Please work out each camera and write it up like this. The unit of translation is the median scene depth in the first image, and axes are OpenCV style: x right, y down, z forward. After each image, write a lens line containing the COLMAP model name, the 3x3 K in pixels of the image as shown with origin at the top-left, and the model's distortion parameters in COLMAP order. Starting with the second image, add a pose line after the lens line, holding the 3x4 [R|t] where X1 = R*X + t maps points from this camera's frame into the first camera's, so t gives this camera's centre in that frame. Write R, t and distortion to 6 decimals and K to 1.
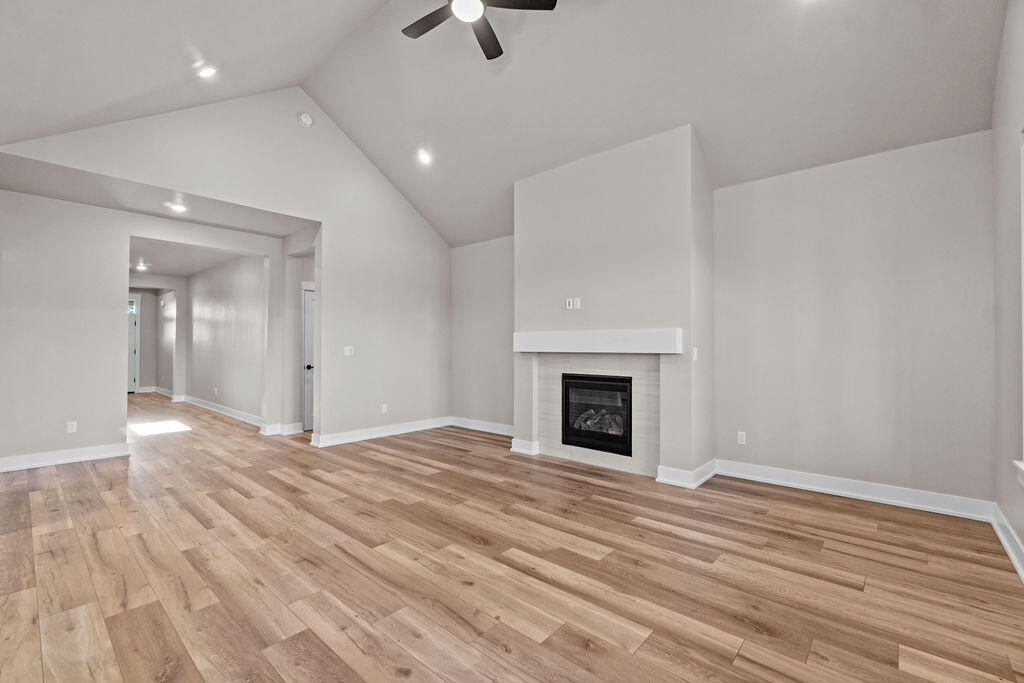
lens RADIAL K [[435.2, 0, 512.0], [0, 435.2, 341.5], [0, 0, 1]] dist [-0.000922, -0.000337]
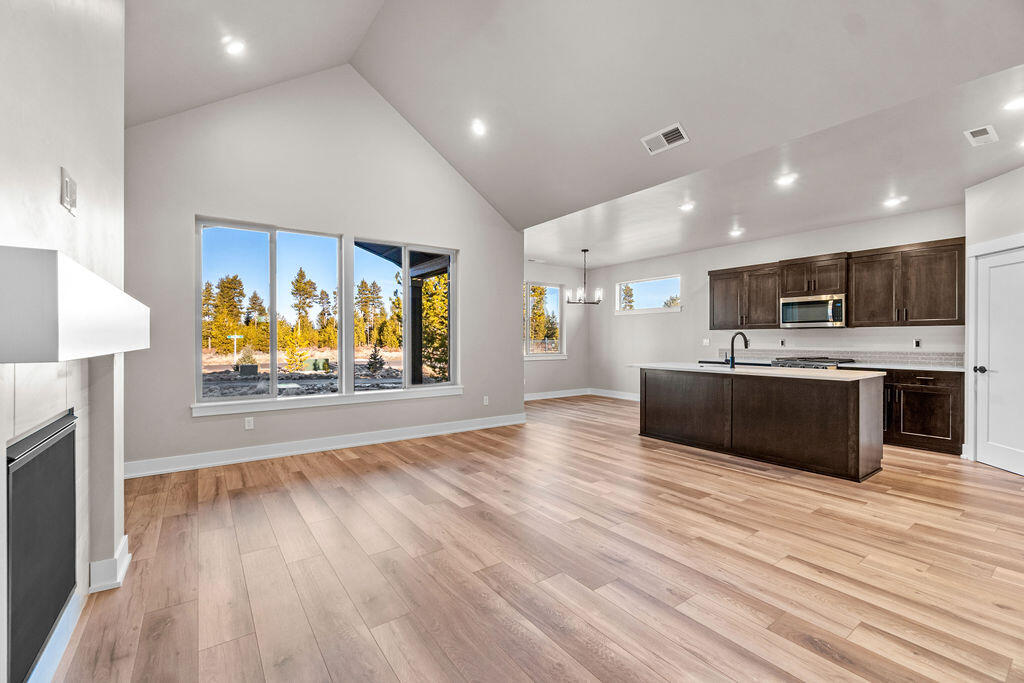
lens RADIAL K [[432.6, 0, 522.8], [0, 432.6, 340.0], [0, 0, 1]] dist [0.000831, 0.000325]
pose [[-0.980026, -0.003138, 0.198843, -0.261839], [-0.006224, 0.999870, -0.014898, 0.021109], [-0.198771, -0.015838, -0.979918, 1.419308]]
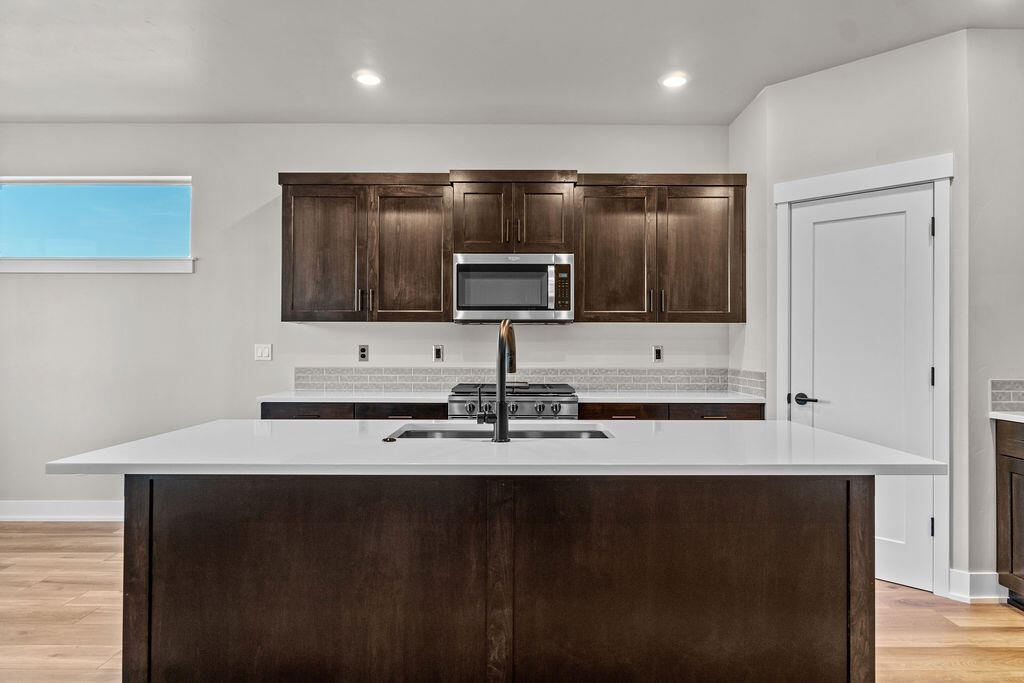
lens RADIAL K [[646.8, 0, 510.4], [0, 646.8, 338.1], [0, 0, 1]] dist [0.001488, -0.000631]
pose [[-0.747349, -0.013452, -0.664295, -0.238278], [0.005898, 0.999621, -0.026877, 0.006072], [0.664405, -0.024004, -0.746987, 0.547609]]
